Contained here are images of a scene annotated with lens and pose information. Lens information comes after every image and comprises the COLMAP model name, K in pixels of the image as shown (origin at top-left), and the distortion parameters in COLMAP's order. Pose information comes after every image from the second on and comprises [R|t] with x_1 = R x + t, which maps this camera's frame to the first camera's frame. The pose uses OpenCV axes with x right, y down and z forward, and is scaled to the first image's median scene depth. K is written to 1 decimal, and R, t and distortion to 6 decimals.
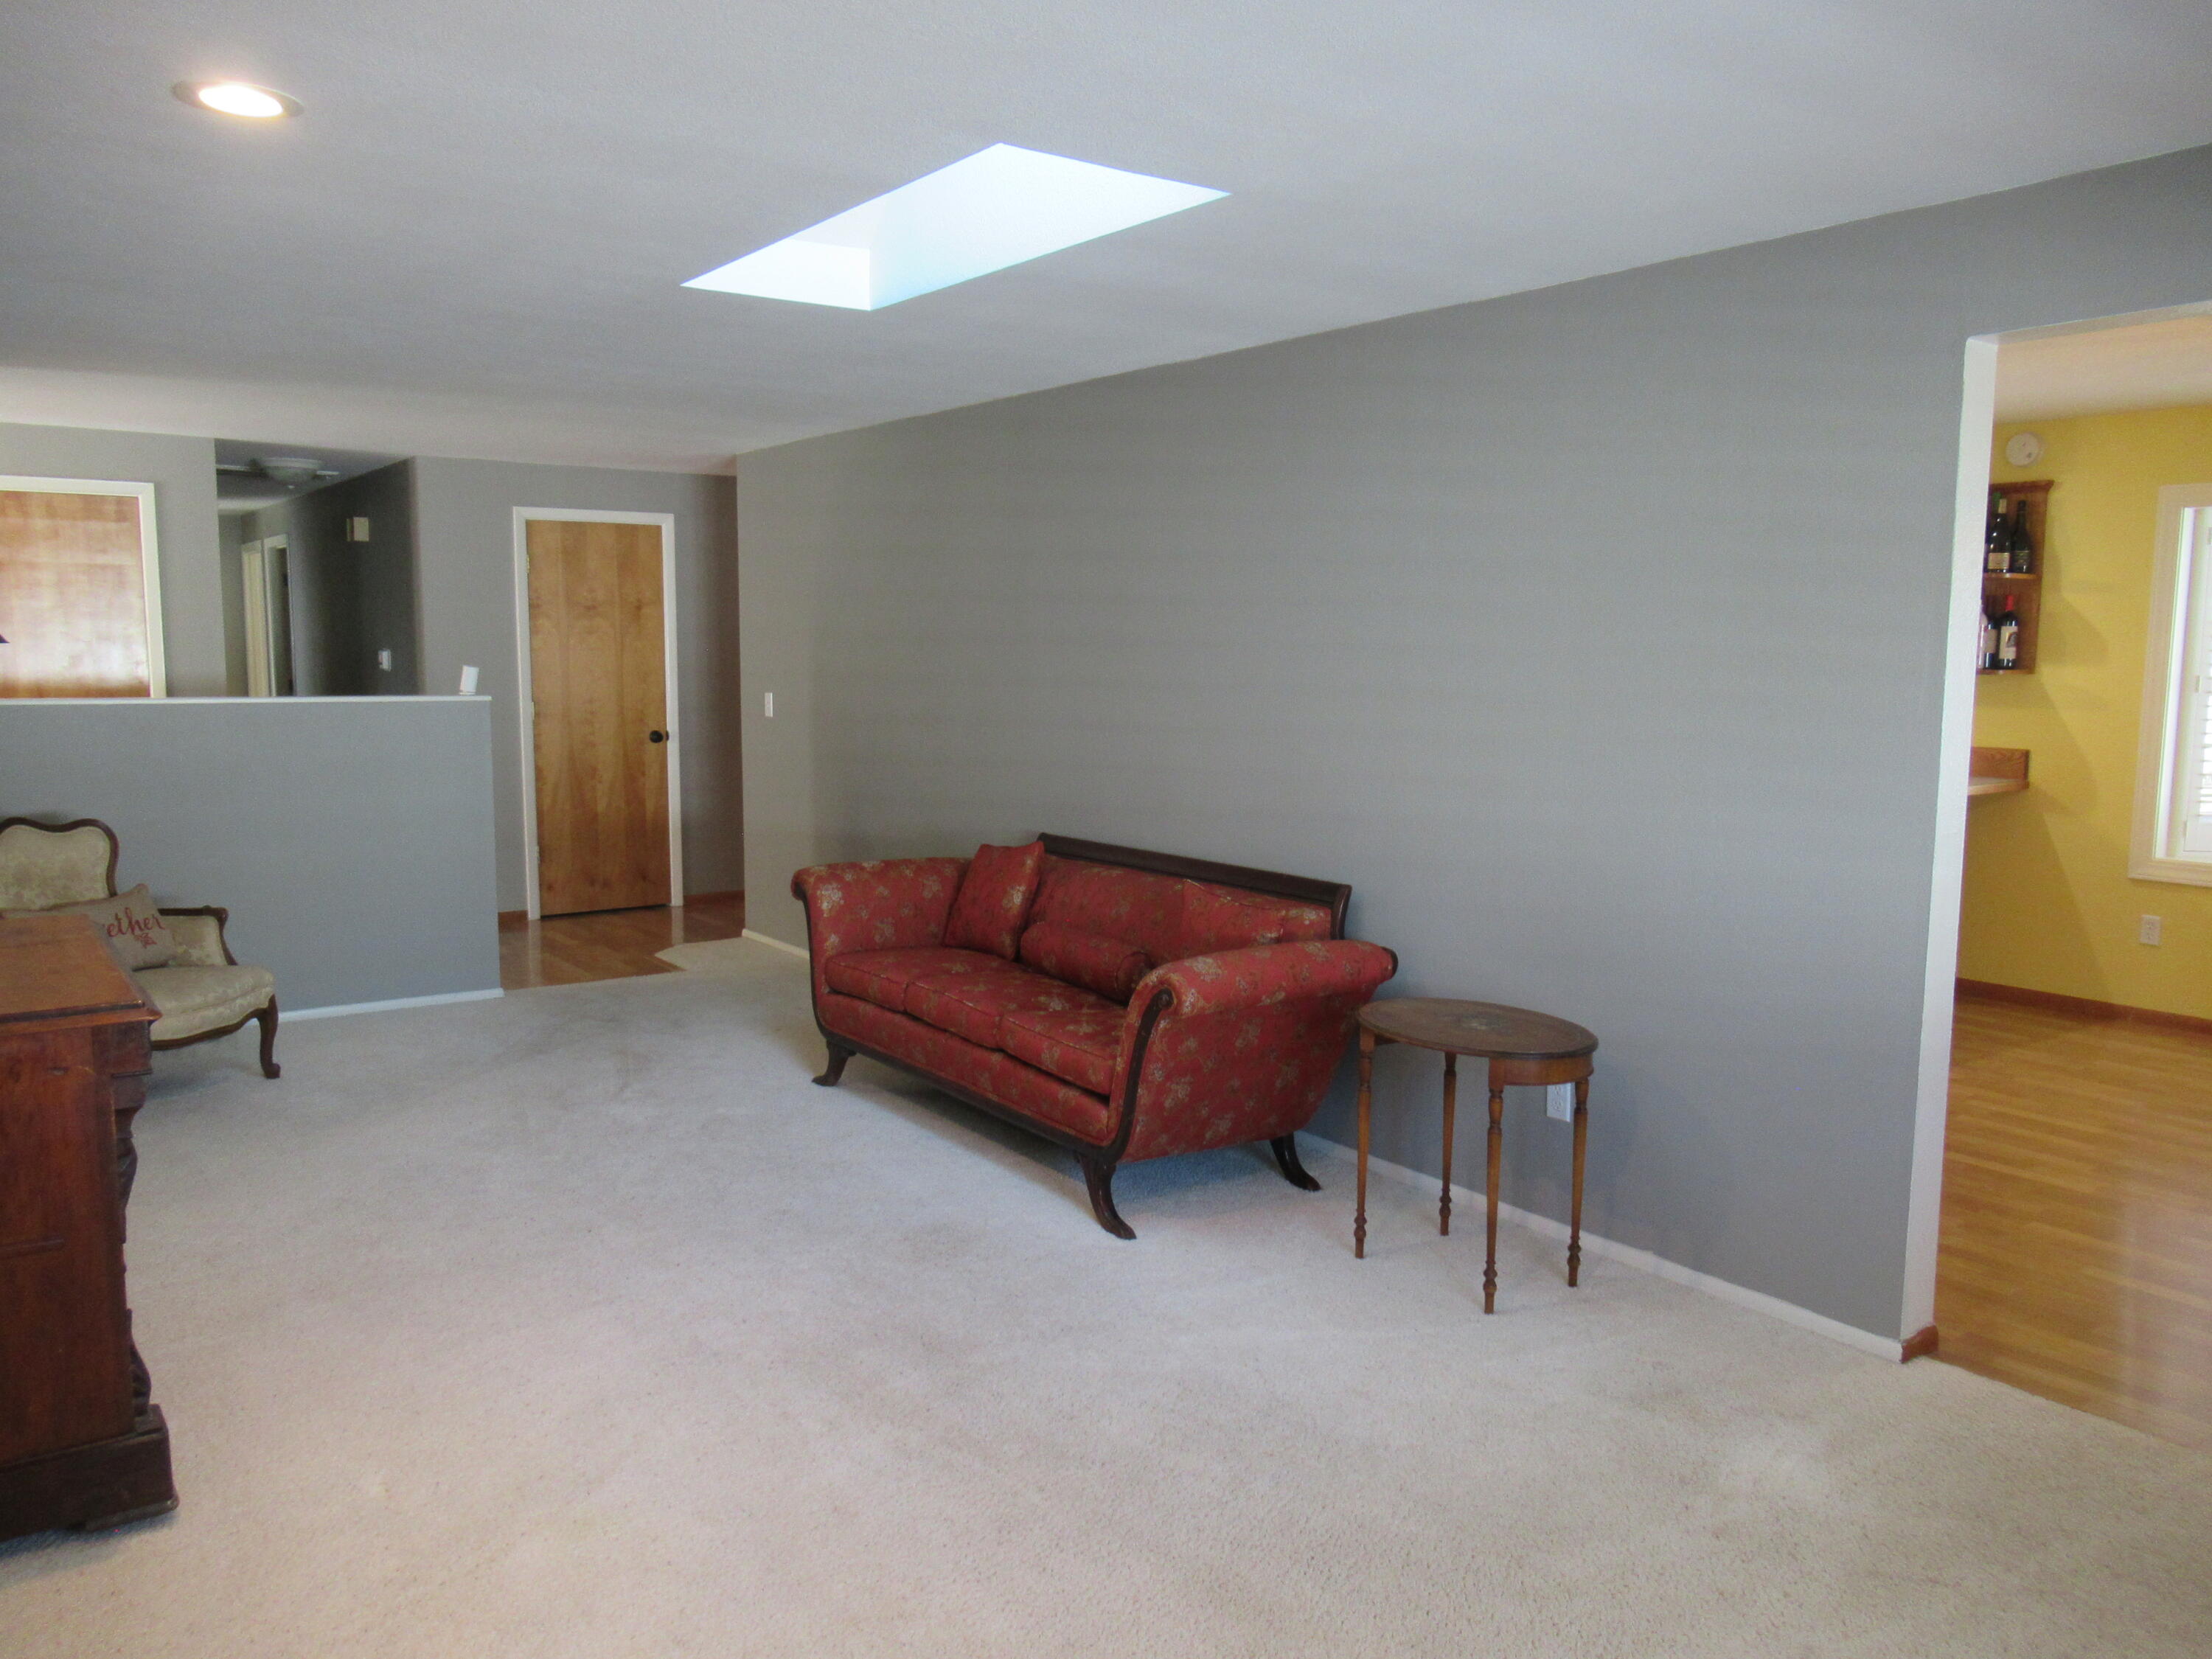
lens RADIAL K [[1644.3, 0, 1101.2], [0, 1644.3, 829.8], [0, 0, 1]] dist [-0.000351, 0.004551]
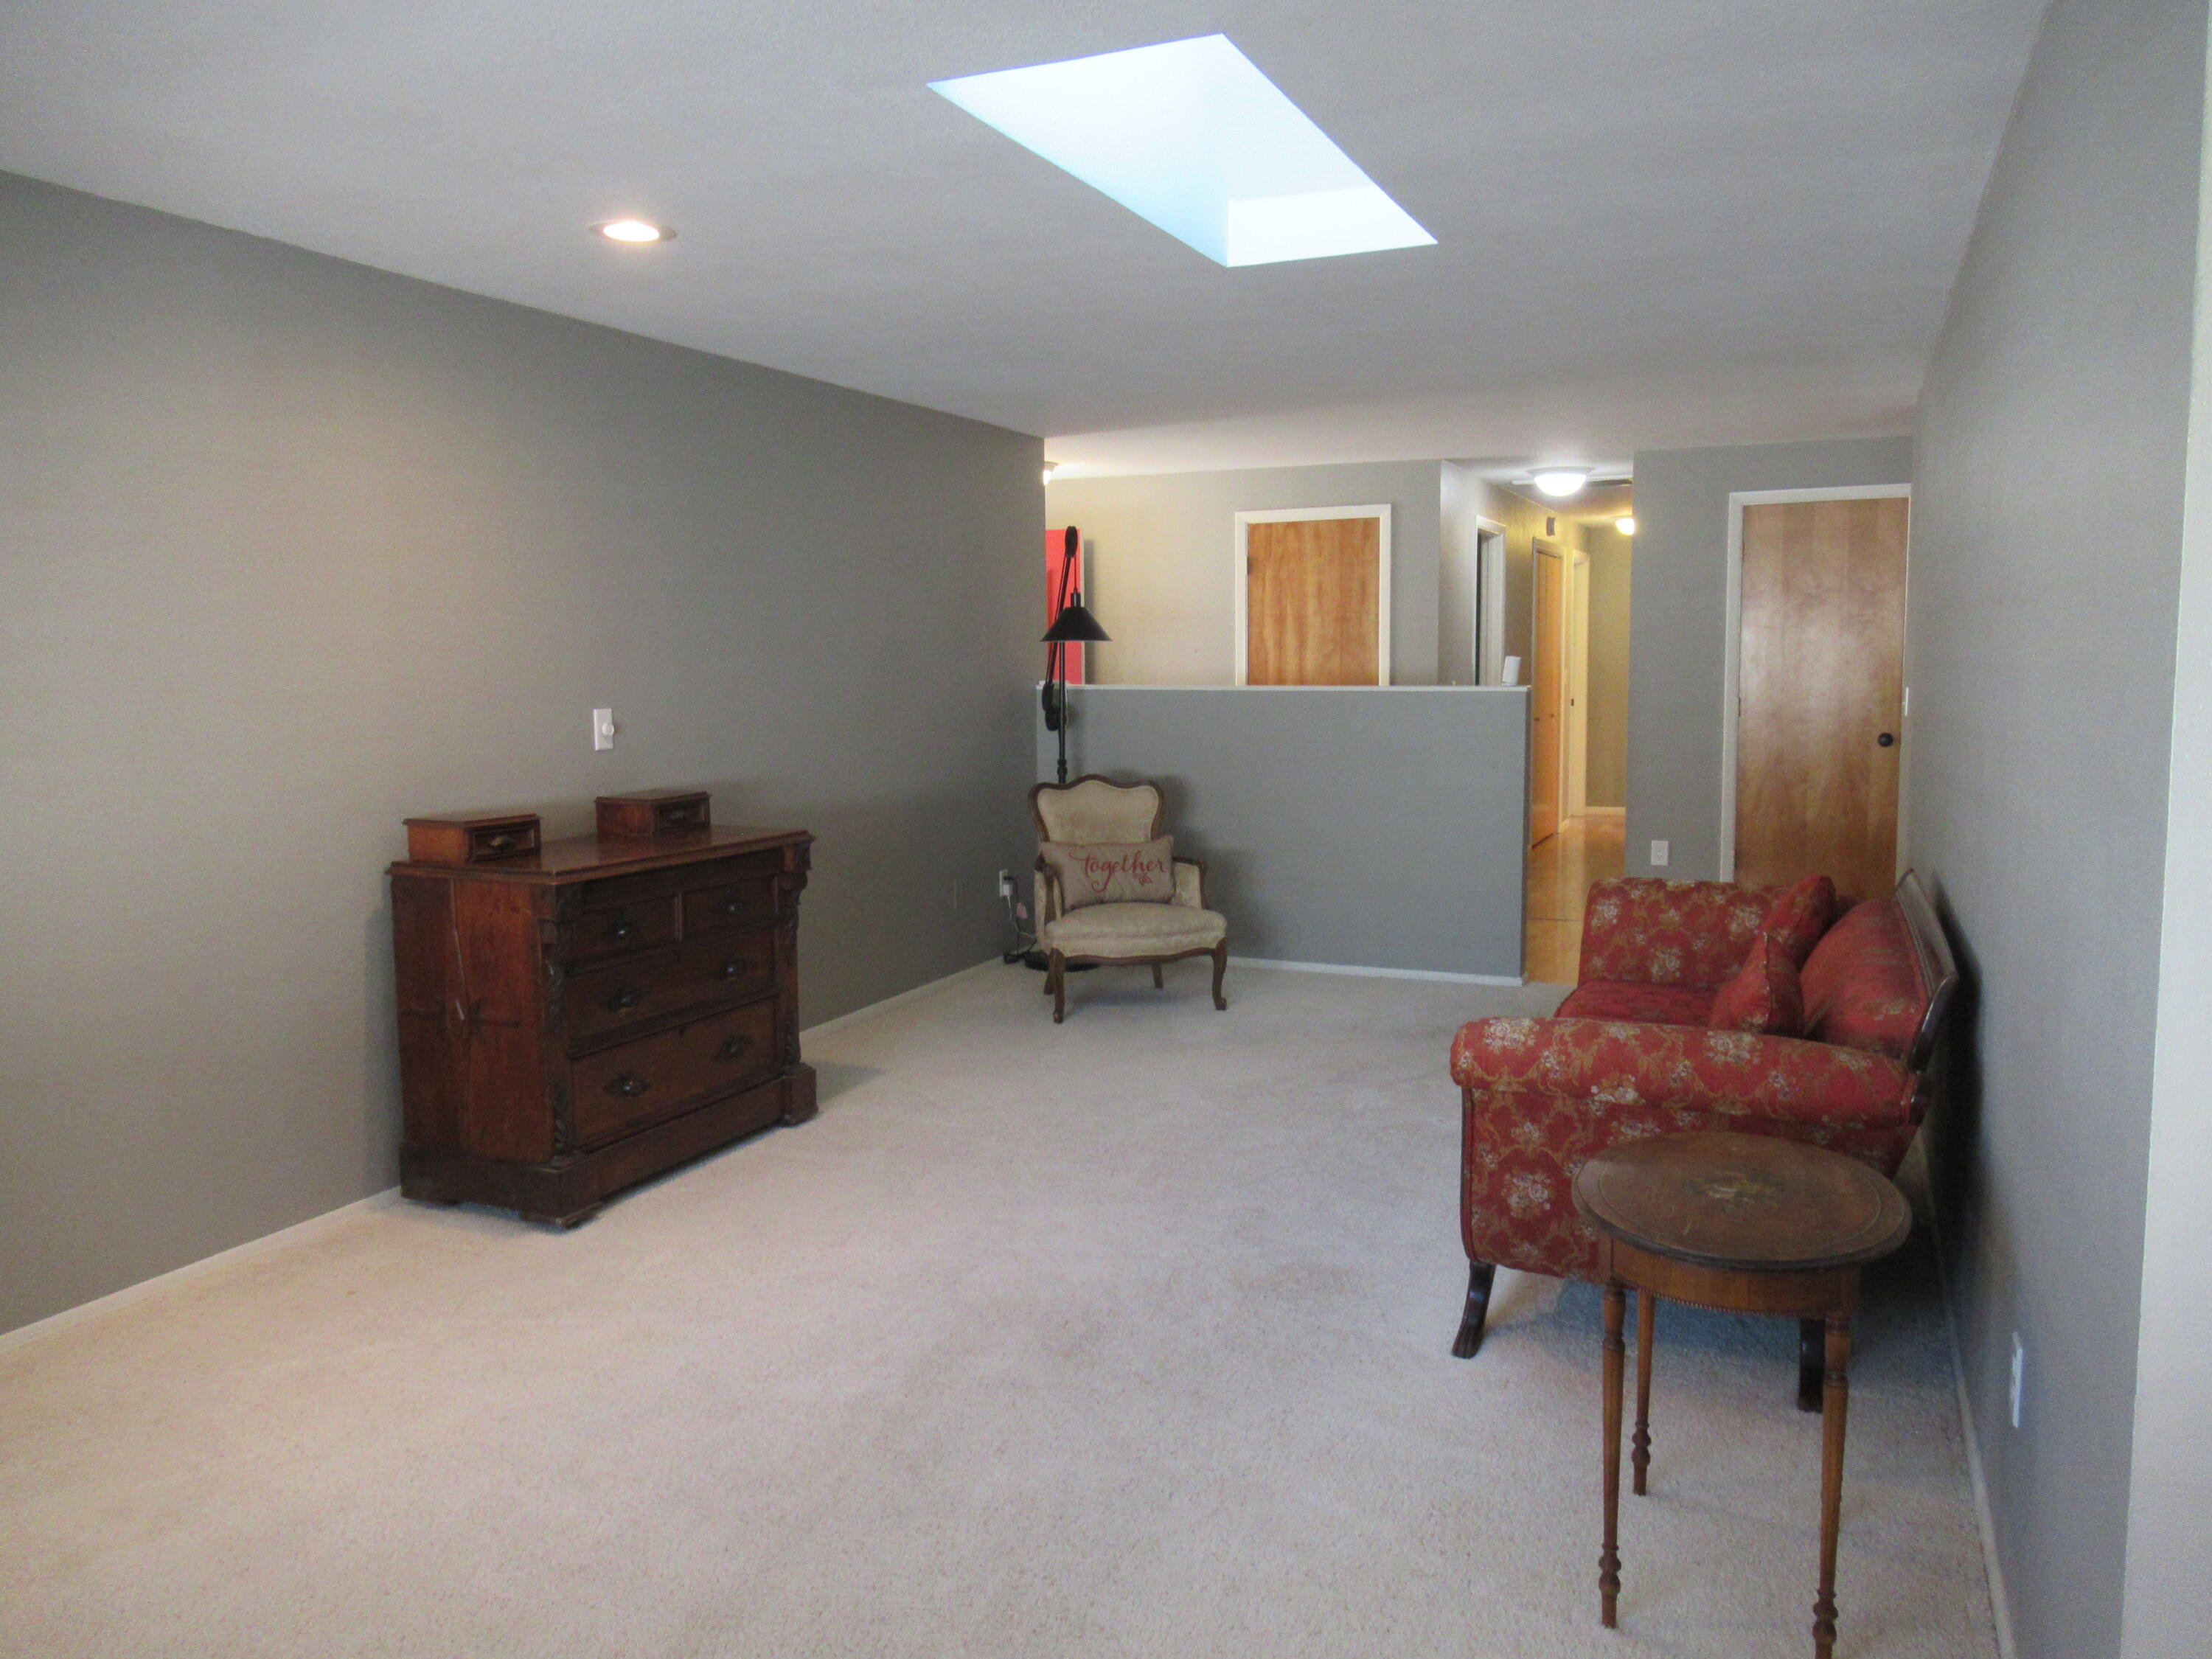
lens RADIAL K [[1644.3, 0, 1101.2], [0, 1644.3, 829.8], [0, 0, 1]] dist [-0.000351, 0.004551]
pose [[0.504268, 0.077686, -0.860046, 0.439111], [-0.083141, 0.995686, 0.041191, -0.016752], [0.859536, 0.050733, 0.508551, 0.320618]]
